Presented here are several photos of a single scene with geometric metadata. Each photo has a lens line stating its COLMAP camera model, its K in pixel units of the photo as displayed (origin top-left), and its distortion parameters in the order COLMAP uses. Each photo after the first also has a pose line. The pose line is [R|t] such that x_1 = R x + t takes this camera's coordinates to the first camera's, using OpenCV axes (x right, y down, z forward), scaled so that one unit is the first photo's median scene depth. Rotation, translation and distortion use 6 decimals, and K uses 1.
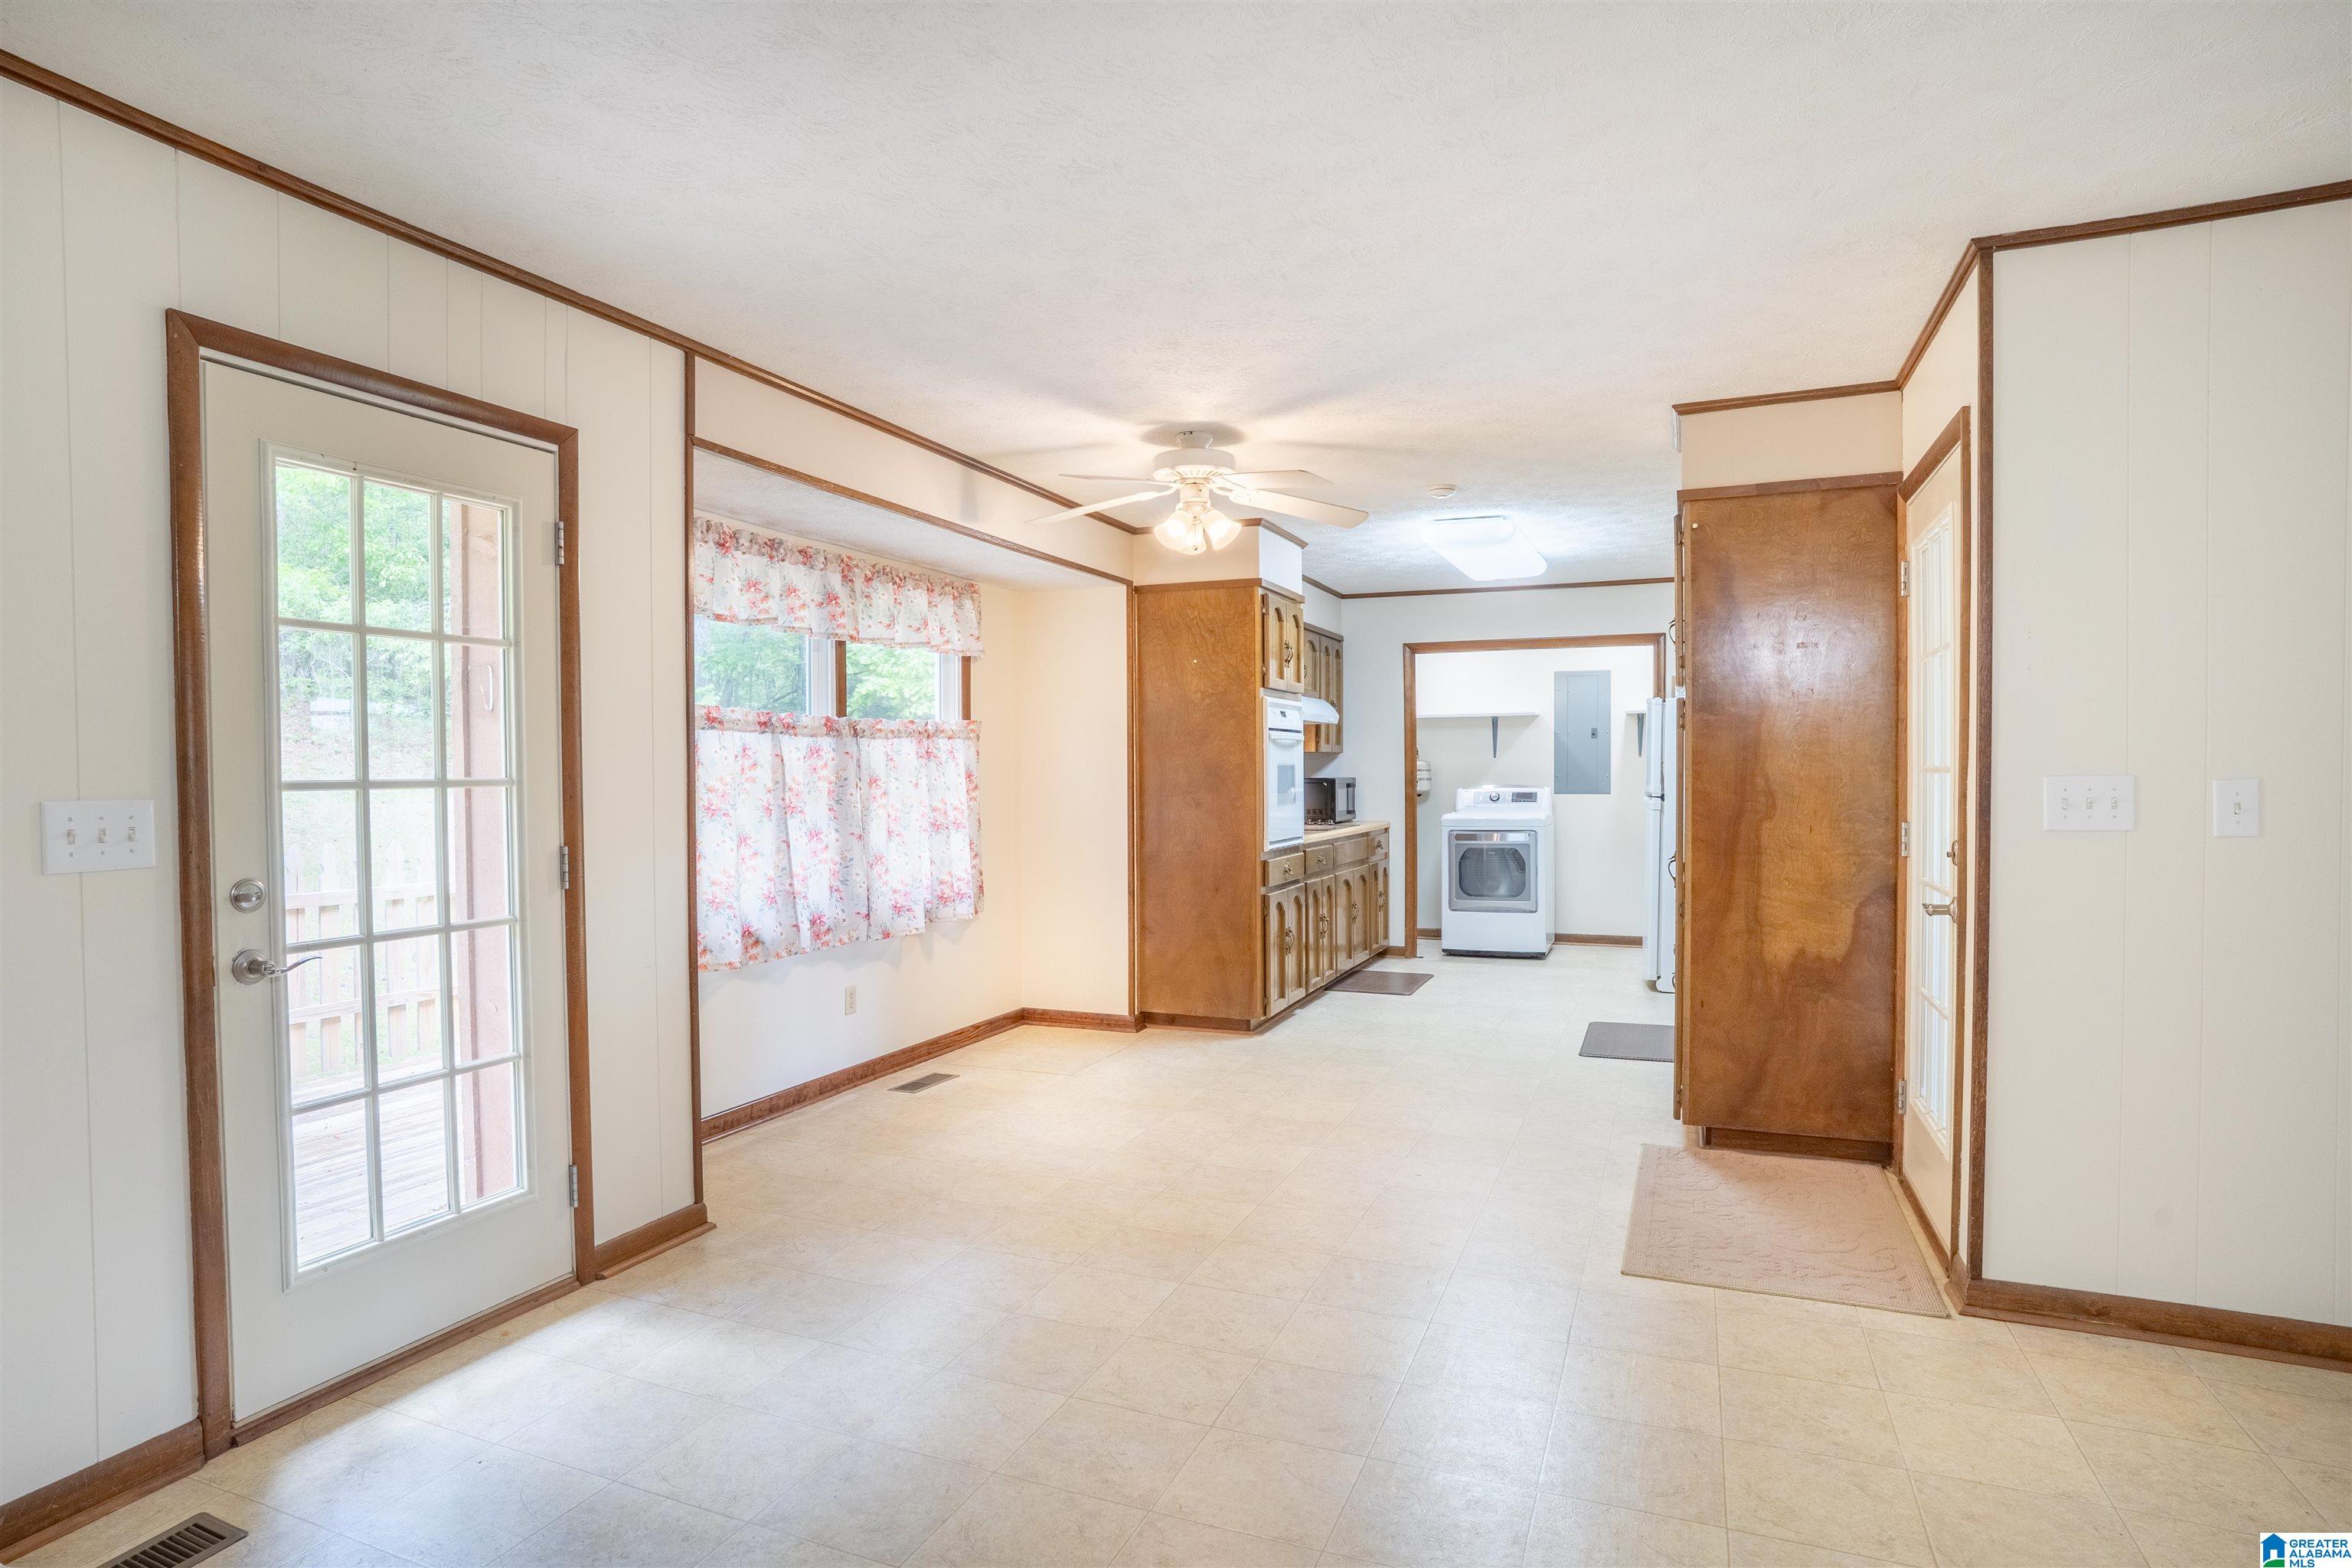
lens RADIAL K [[1221.5, 0, 1176.0], [0, 1221.5, 784.0], [0, 0, 1]] dist [-0.083024, 0.043406]
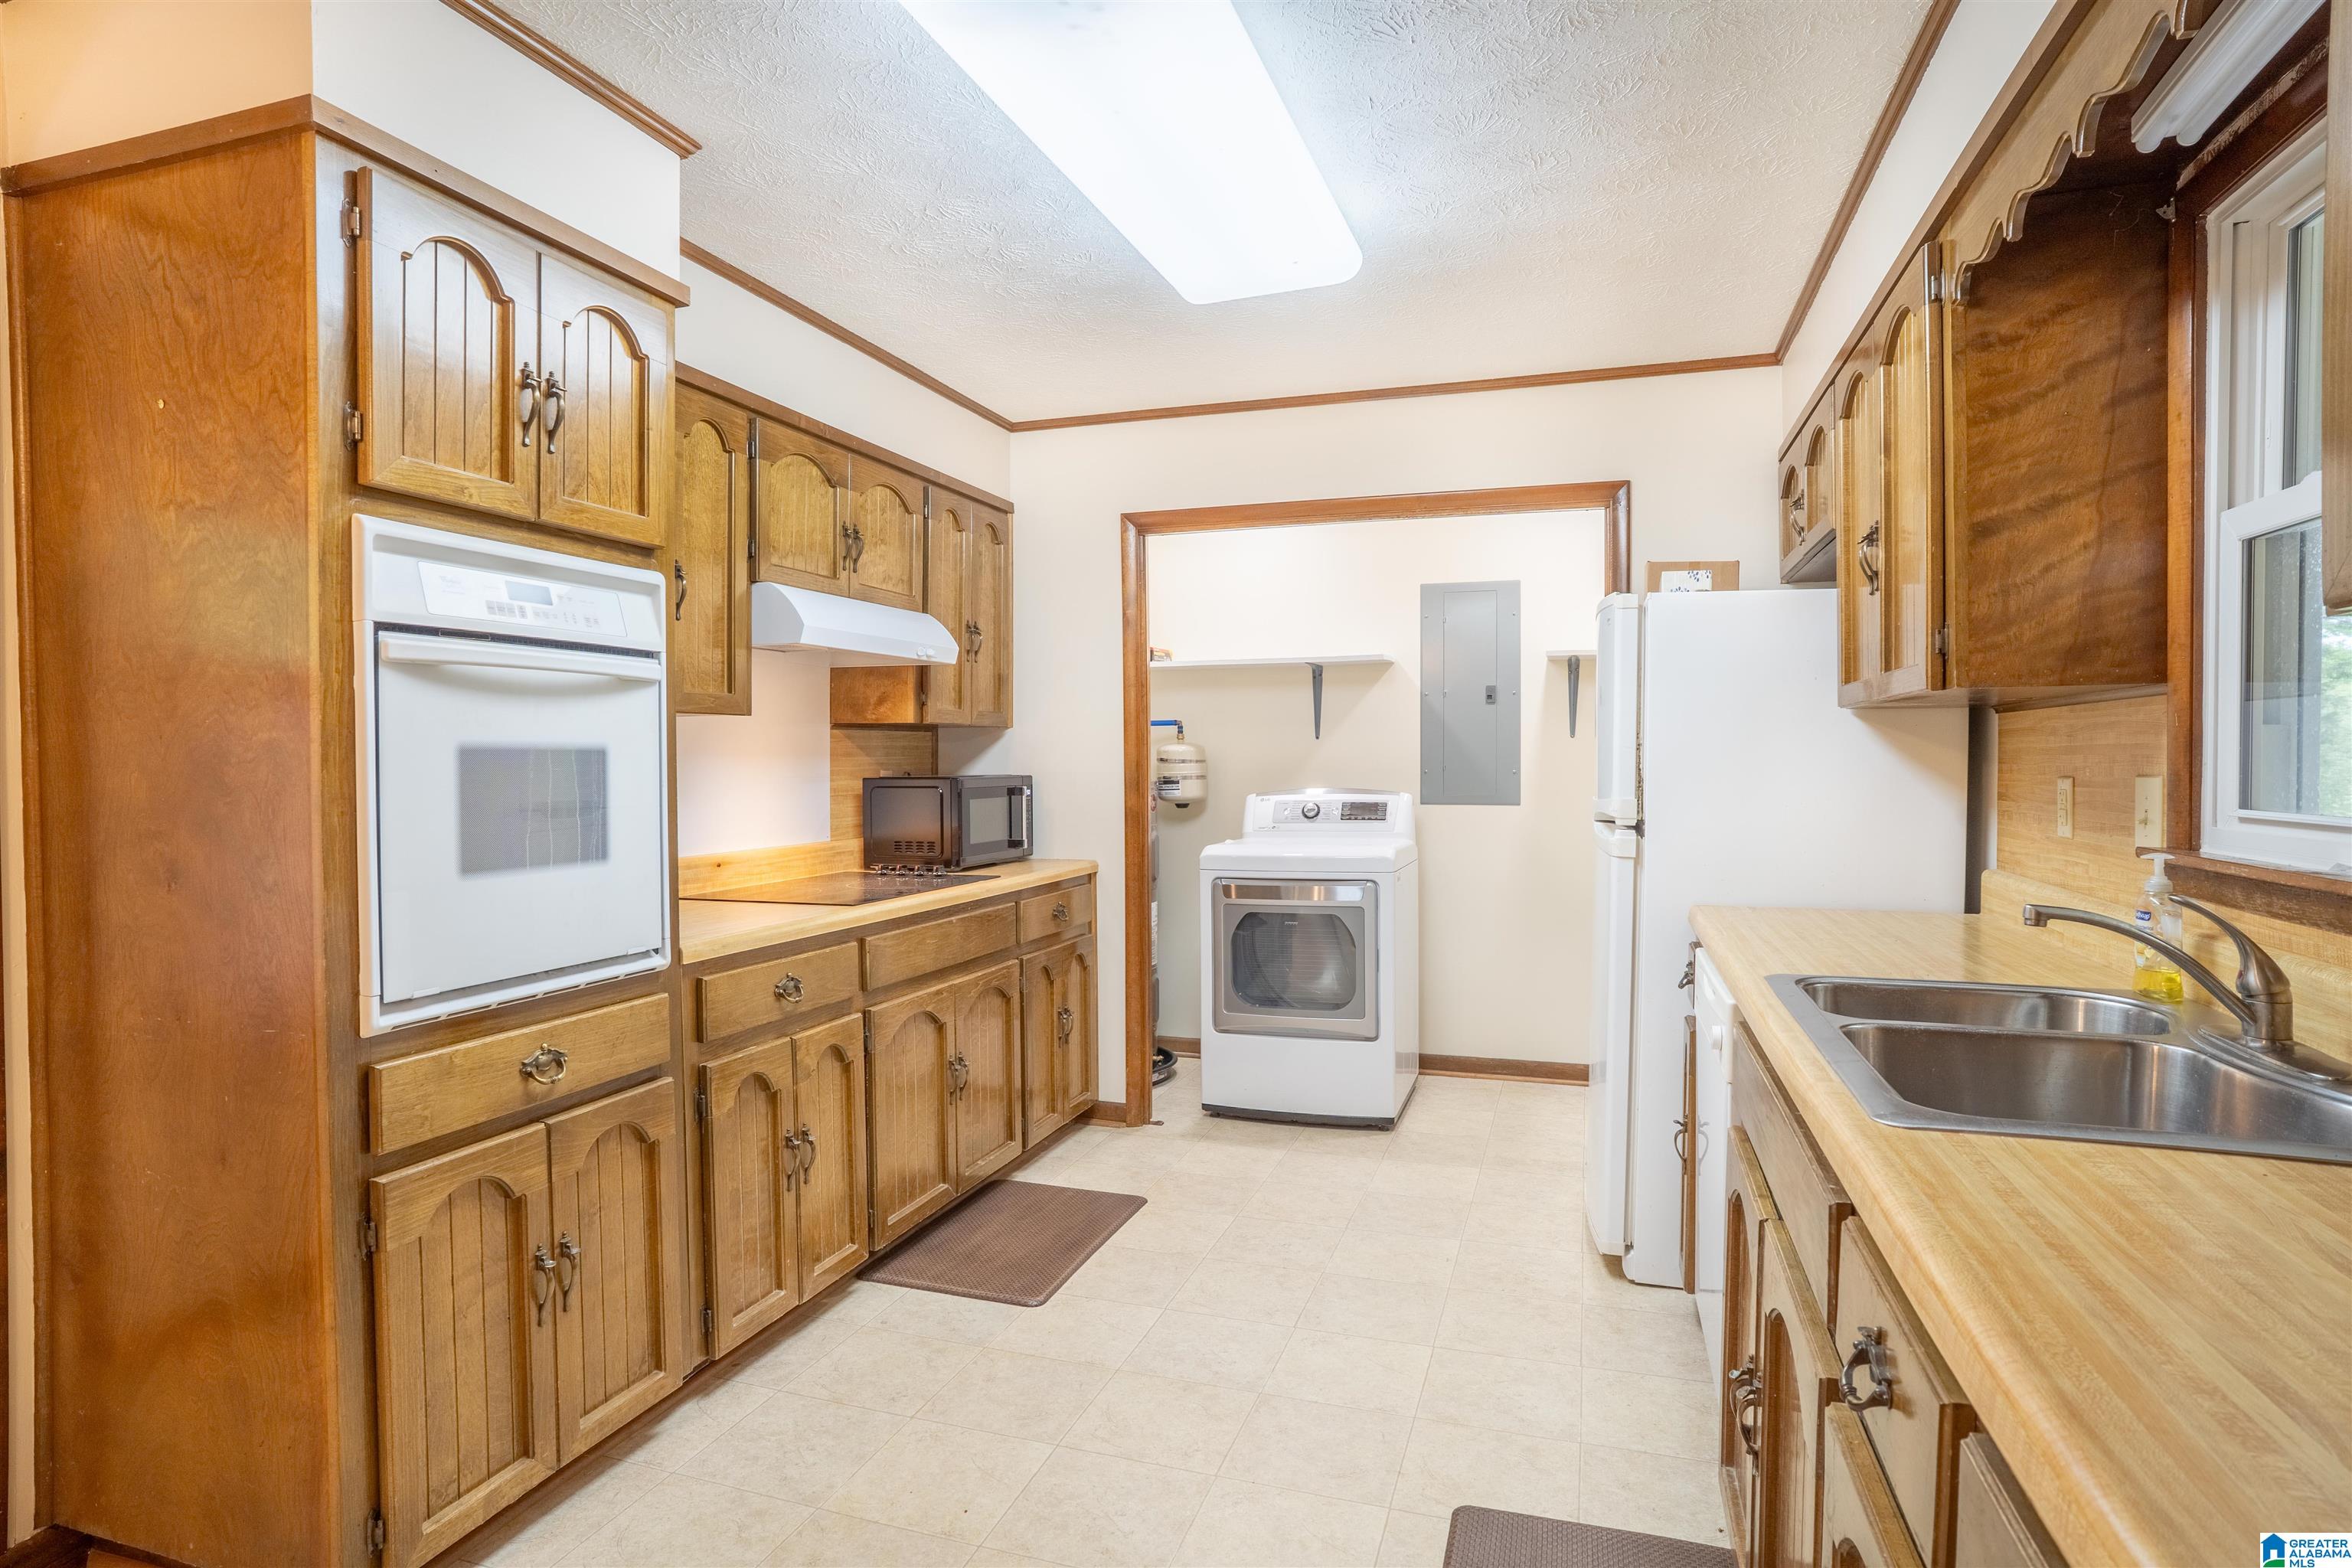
lens RADIAL K [[1282.2, 0, 1176.0], [0, 1282.2, 784.0], [0, 0, 1]] dist [-0.088870, 0.054660]
pose [[0.996650, -0.000586, 0.081780, 0.164407], [-0.000074, 0.999967, 0.008068, -0.006281], [-0.081782, -0.008047, 0.996618, 0.458848]]
